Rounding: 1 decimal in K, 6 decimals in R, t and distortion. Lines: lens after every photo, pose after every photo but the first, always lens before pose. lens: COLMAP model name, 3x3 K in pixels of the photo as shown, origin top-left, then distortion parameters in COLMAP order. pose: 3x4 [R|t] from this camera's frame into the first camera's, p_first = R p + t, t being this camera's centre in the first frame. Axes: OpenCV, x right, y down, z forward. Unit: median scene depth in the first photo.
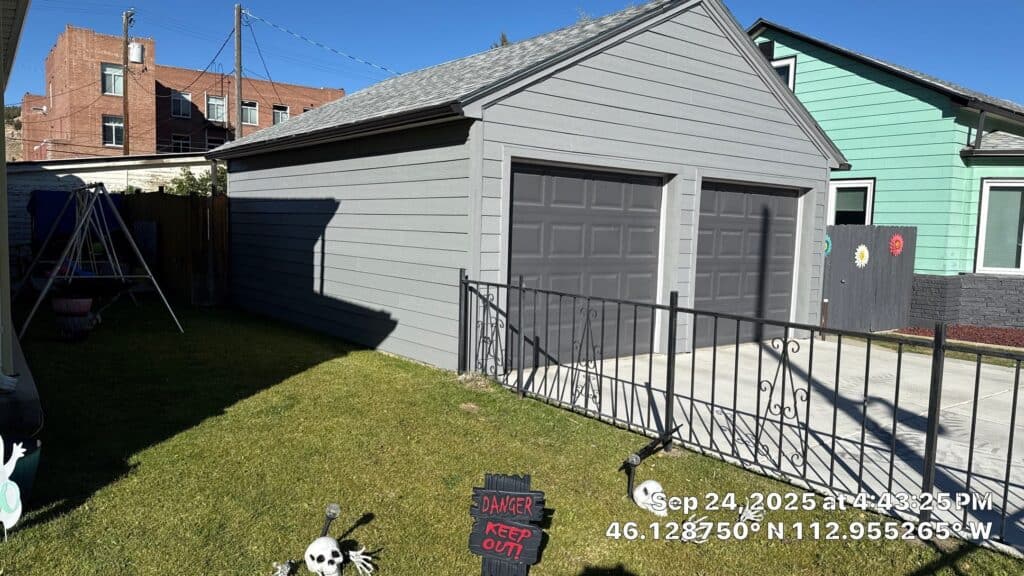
lens RADIAL K [[704.8, 0, 508.7], [0, 704.8, 290.7], [0, 0, 1]] dist [0.057734, -0.010571]
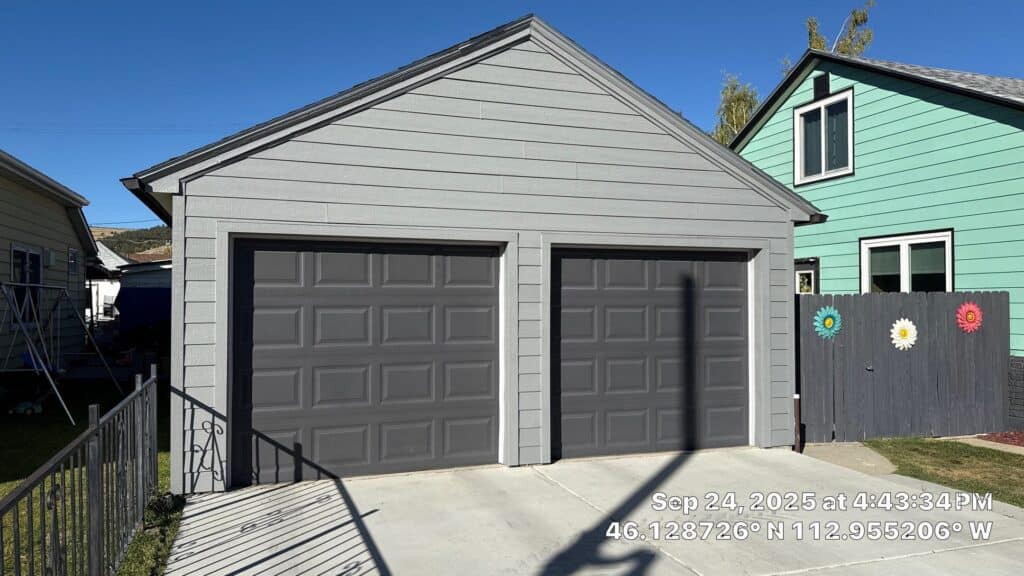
lens RADIAL K [[704.8, 0, 513.2], [0, 704.8, 290.6], [0, 0, 1]] dist [0.057734, -0.010571]
pose [[0.950760, -0.037309, -0.307674, 0.401297], [0.004008, 0.994125, -0.108165, -0.016725], [0.309902, 0.101606, 0.945324, 0.194055]]
